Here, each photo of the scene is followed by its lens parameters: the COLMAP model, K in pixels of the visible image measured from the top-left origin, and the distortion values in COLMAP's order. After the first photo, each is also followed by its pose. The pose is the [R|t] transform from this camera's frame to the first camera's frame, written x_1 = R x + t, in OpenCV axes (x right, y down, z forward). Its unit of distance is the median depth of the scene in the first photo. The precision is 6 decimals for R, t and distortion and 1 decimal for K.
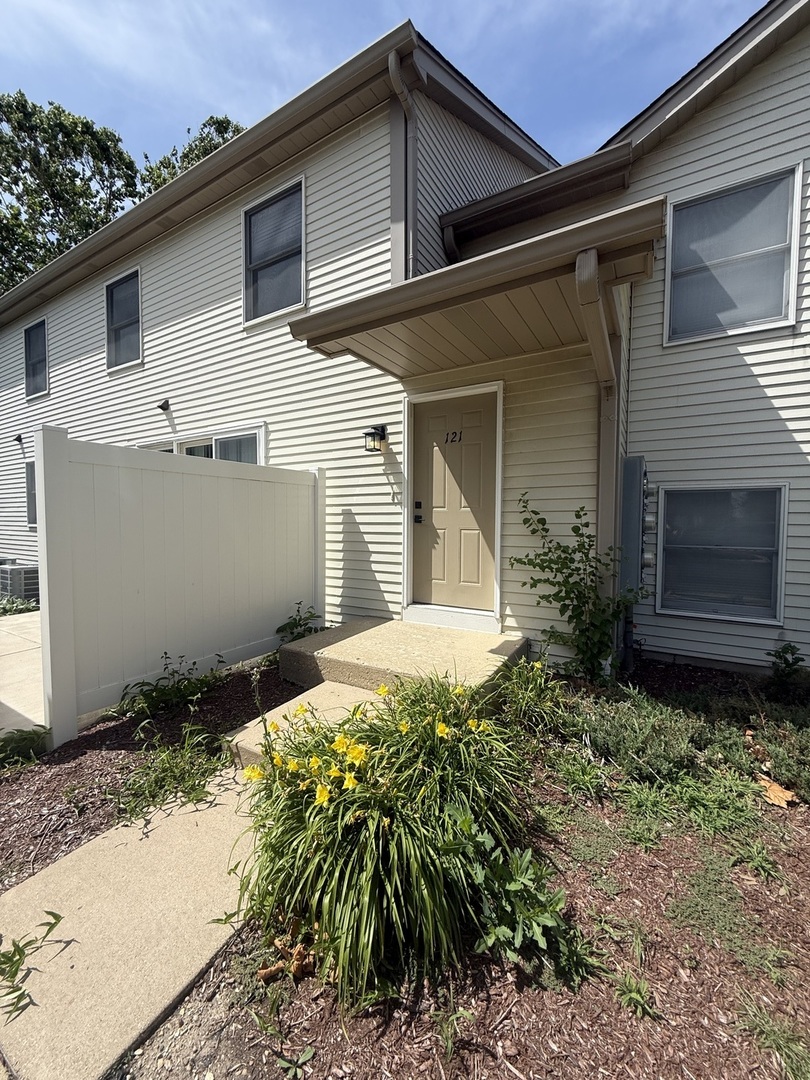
lens RADIAL K [[431.7, 0, 404.8], [0, 431.7, 536.3], [0, 0, 1]] dist [0.001720, 0.000539]
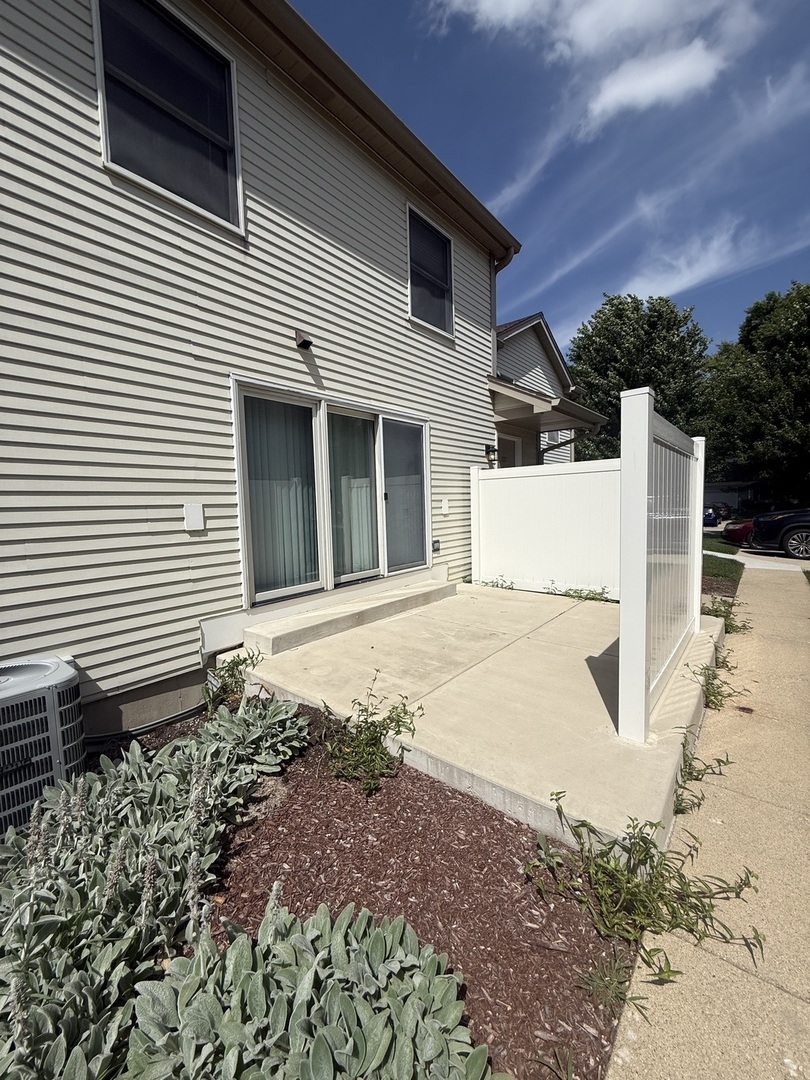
lens RADIAL K [[431.7, 0, 404.8], [0, 431.7, 536.3], [0, 0, 1]] dist [0.001720, 0.000539]
pose [[0.152349, -0.076325, 0.985375, -1.227408], [0.070504, 0.995313, 0.066194, -0.030172], [-0.985809, 0.059388, 0.157016, 0.754476]]
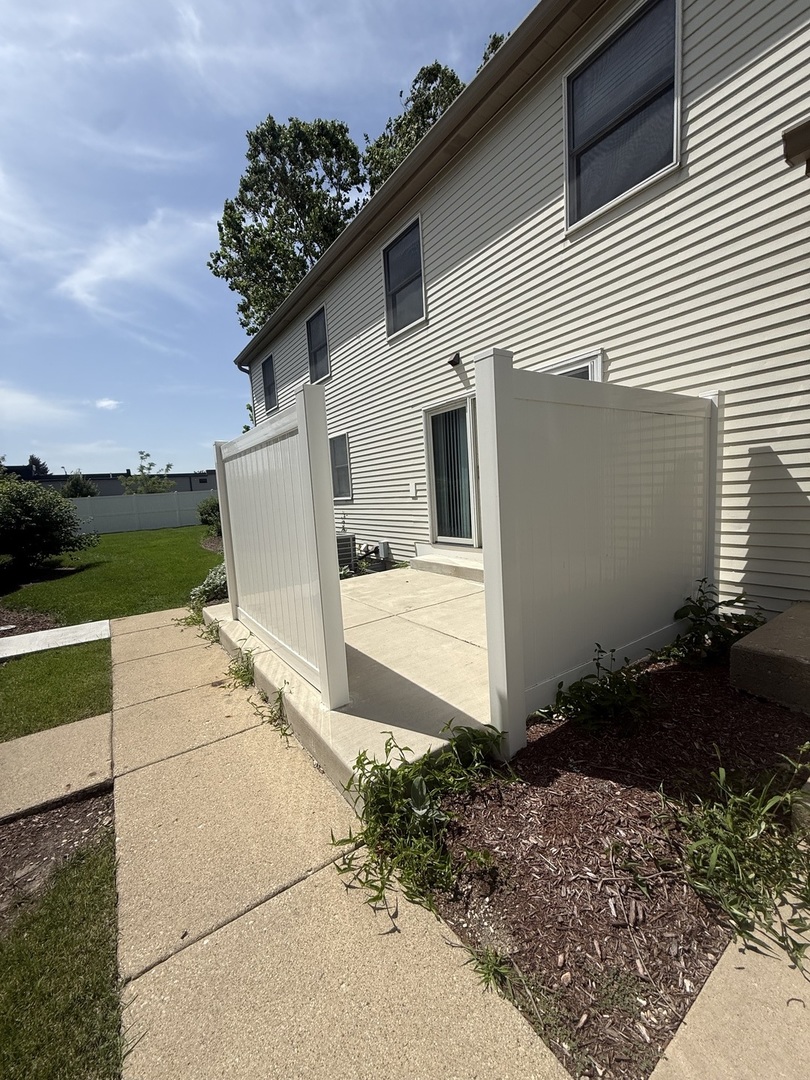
lens RADIAL K [[431.7, 0, 404.8], [0, 431.7, 536.3], [0, 0, 1]] dist [0.001720, 0.000539]
pose [[0.907043, -0.011852, -0.420871, -0.269471], [0.044681, 0.996669, 0.068228, 0.005160], [0.418660, -0.080690, 0.904551, 0.089939]]
